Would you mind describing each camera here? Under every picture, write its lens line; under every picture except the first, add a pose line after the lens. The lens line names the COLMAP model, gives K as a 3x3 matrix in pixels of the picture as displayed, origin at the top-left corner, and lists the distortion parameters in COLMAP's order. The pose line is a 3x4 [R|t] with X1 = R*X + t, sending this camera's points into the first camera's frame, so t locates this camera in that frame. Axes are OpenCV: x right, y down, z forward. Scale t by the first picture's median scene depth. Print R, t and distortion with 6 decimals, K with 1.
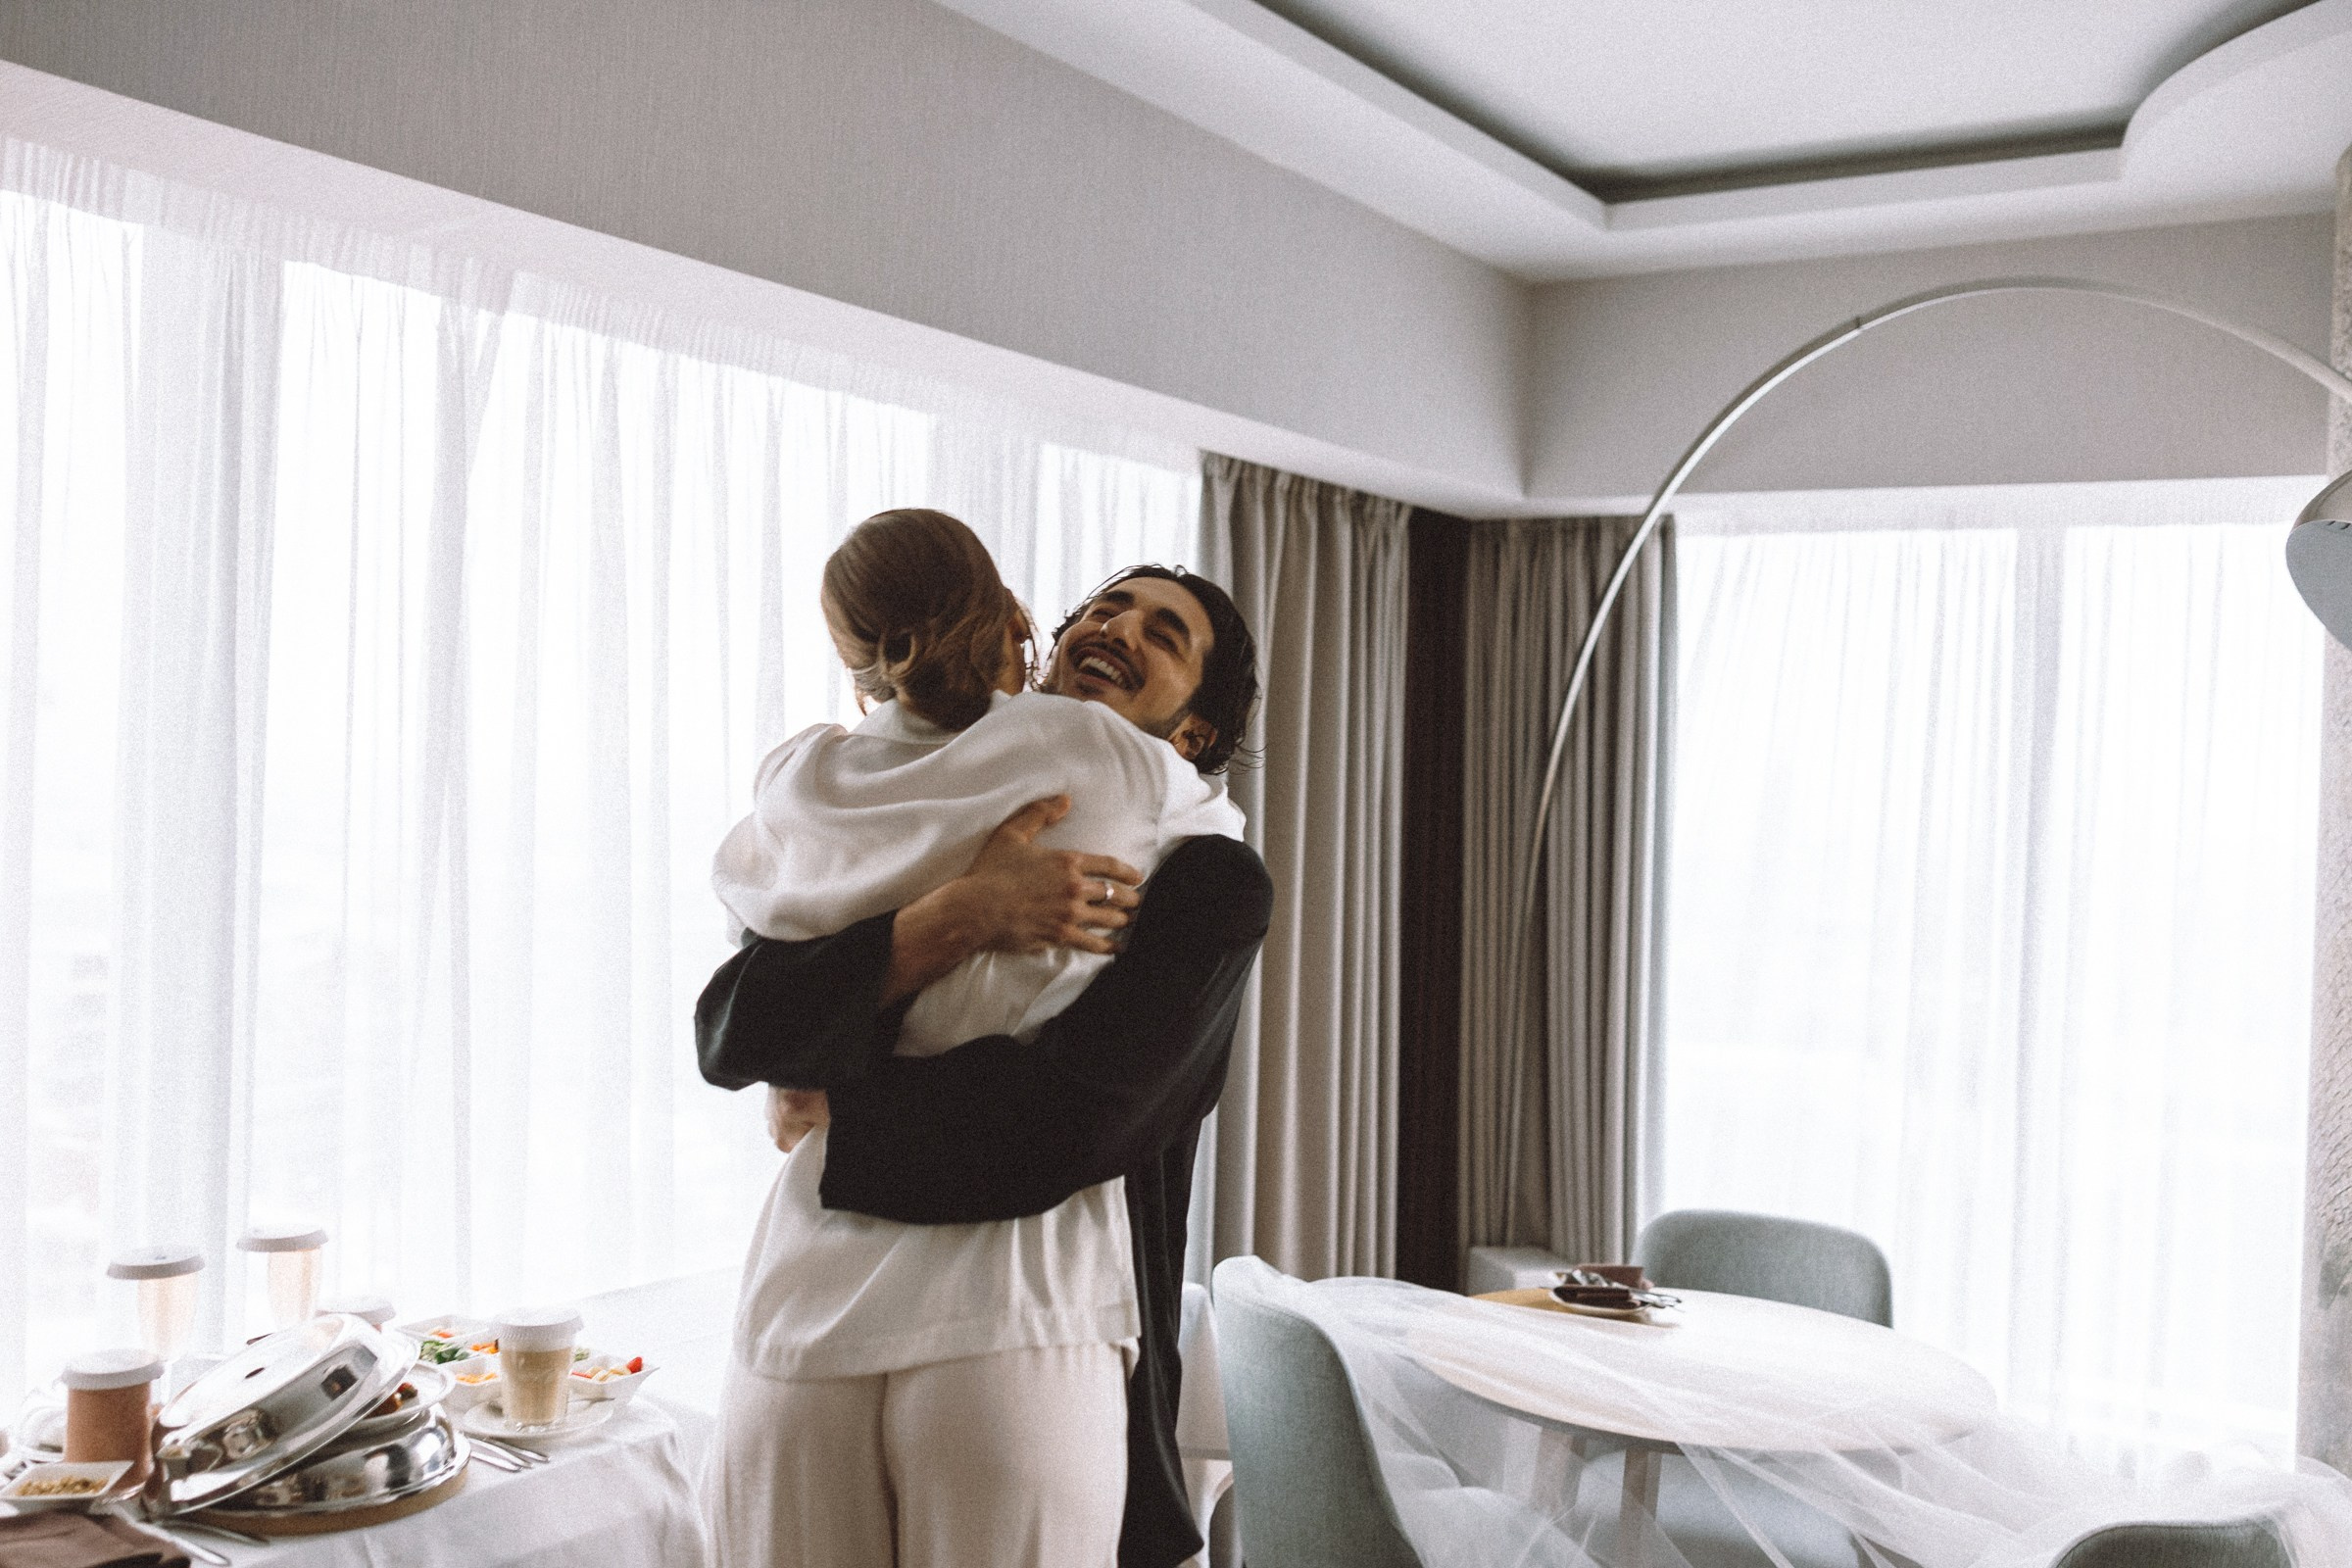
lens RADIAL K [[1983.9, 0, 1173.7], [0, 1983.9, 754.6], [0, 0, 1]] dist [-0.000868, 0.000936]
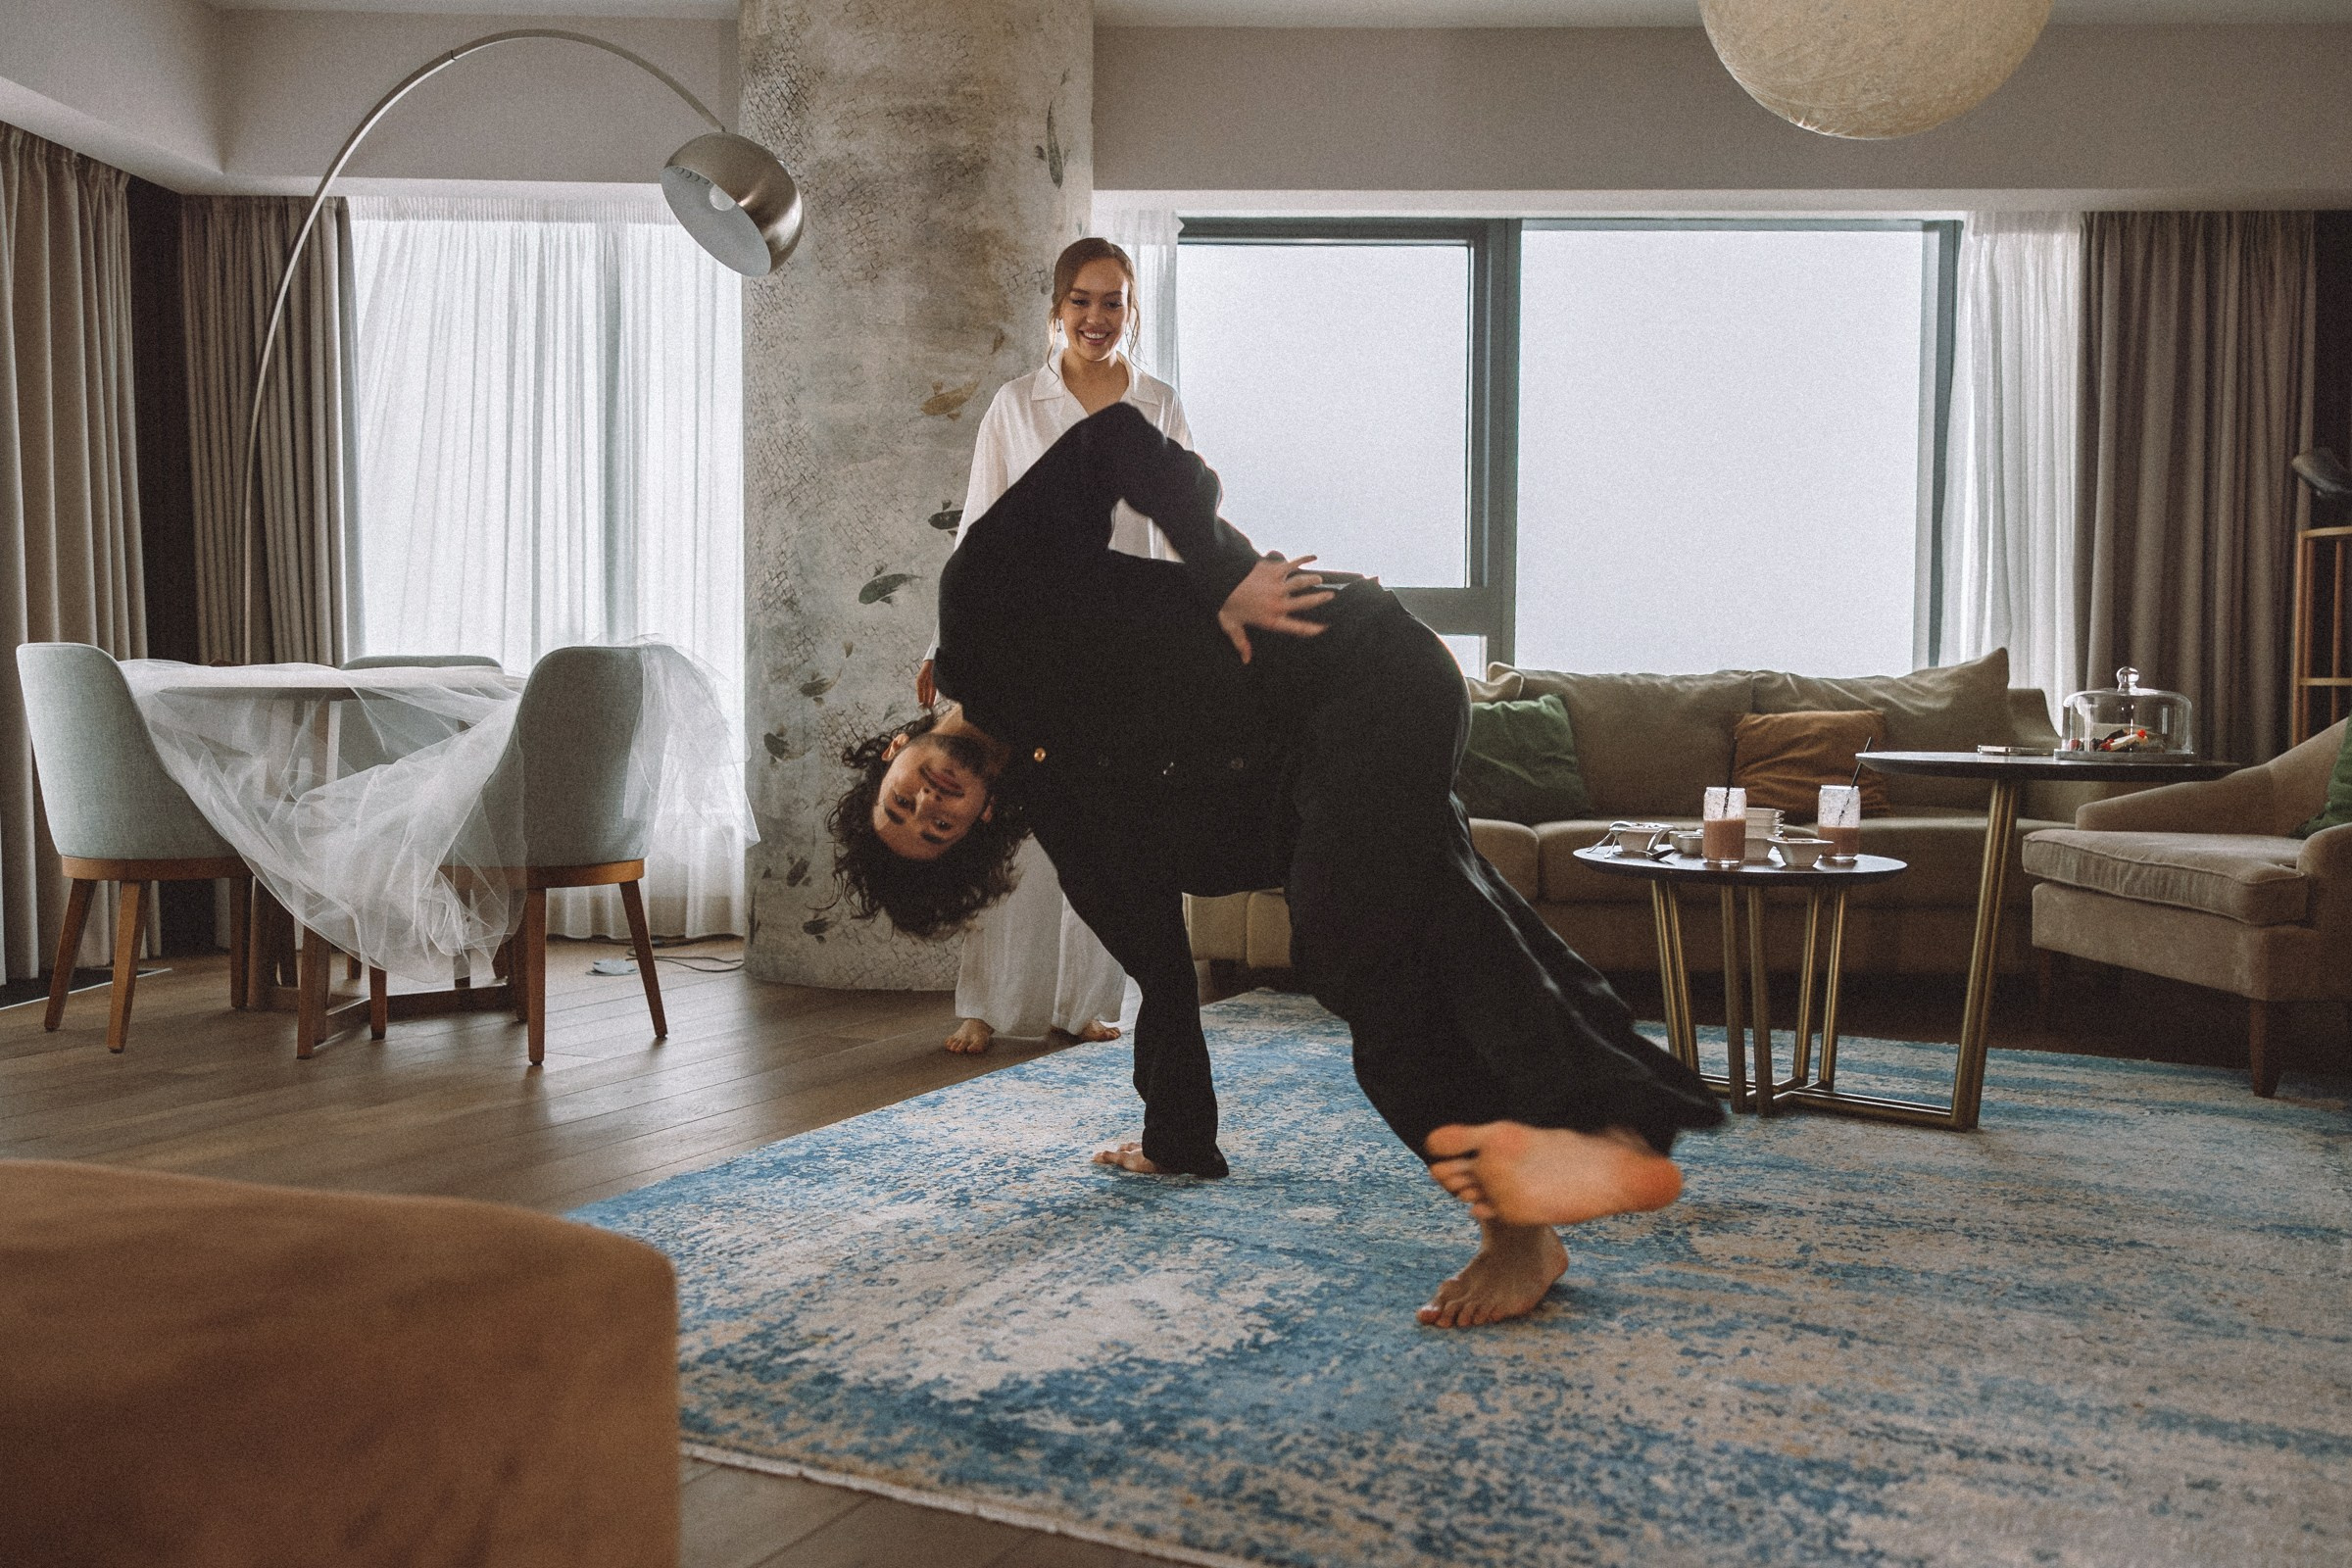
lens RADIAL K [[2113.2, 0, 1176.0], [0, 2113.2, 784.0], [0, 0, 1]] dist [0.034390, -0.015099]
pose [[0.842959, -0.071403, 0.533219, -0.076195], [0.028796, 0.995721, 0.087812, 0.171505], [-0.537207, -0.058667, 0.841408, -0.571964]]
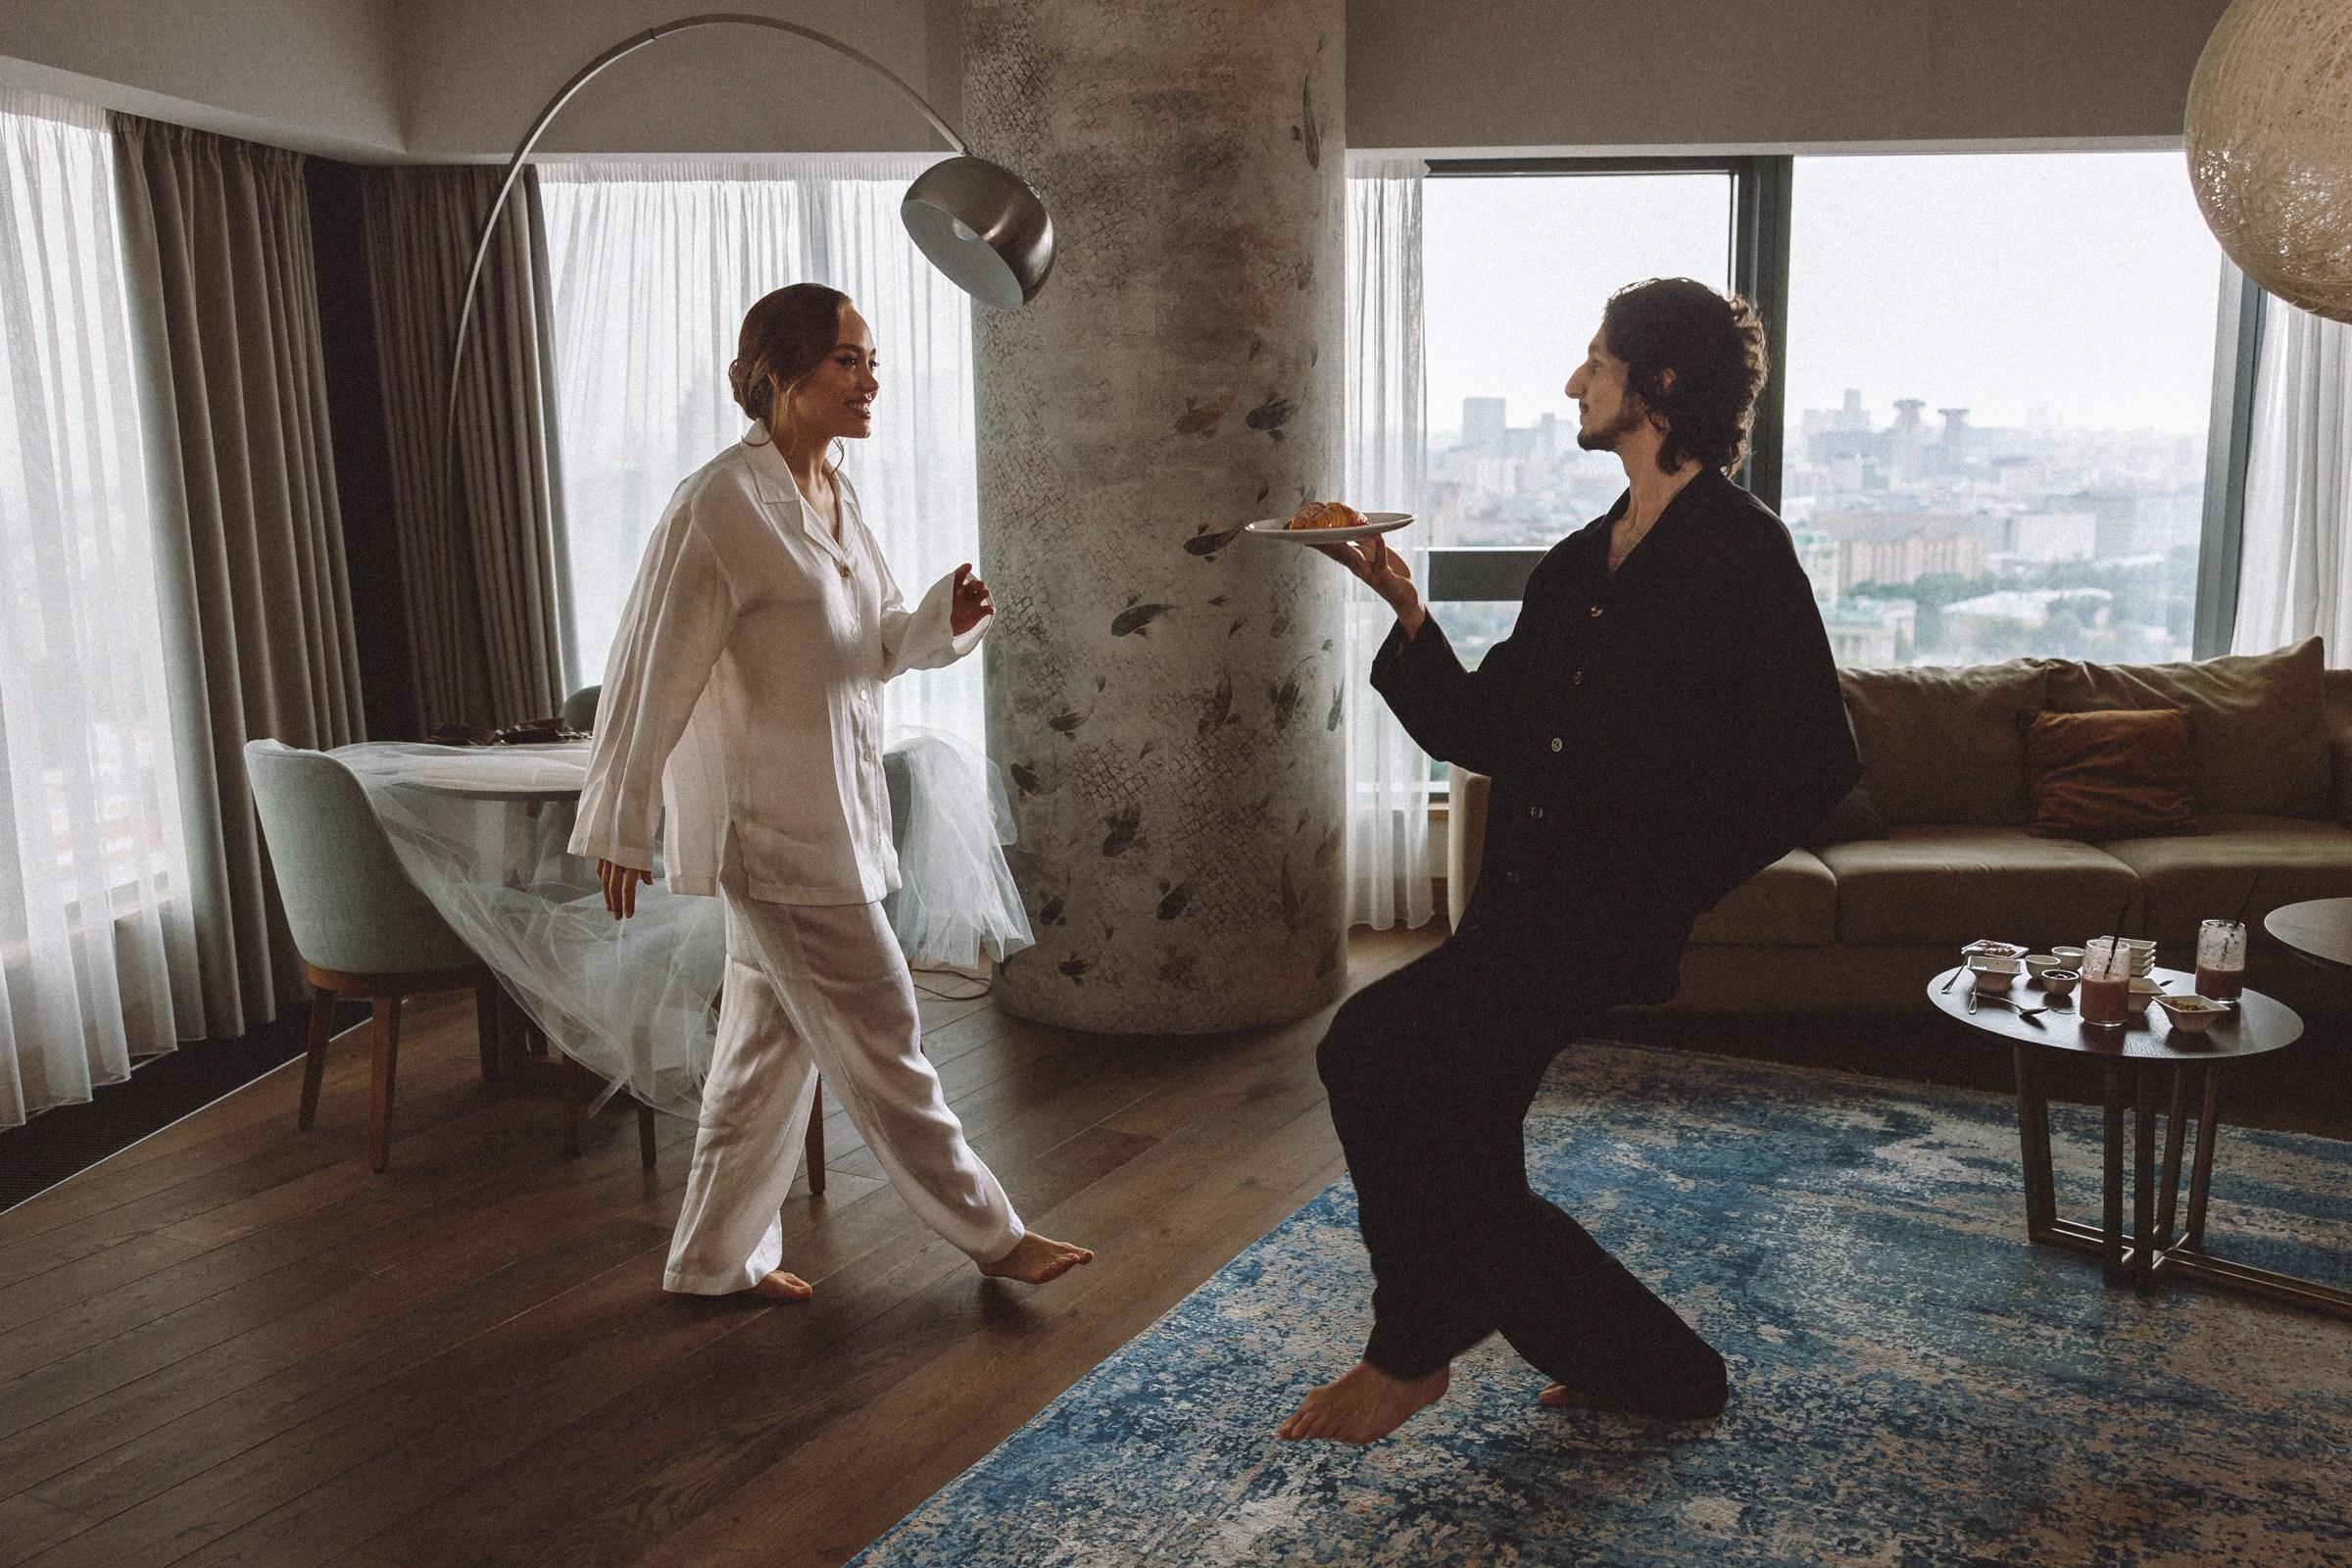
lens RADIAL K [[2087.3, 0, 1276.1], [0, 2087.3, 802.3], [0, 0, 1]] dist [0.020365, 0.011355]
pose [[0.851285, -0.146708, 0.503777, -0.080462], [0.043555, 0.976561, 0.210790, 0.014648], [-0.522893, -0.157500, 0.837721, -0.444111]]
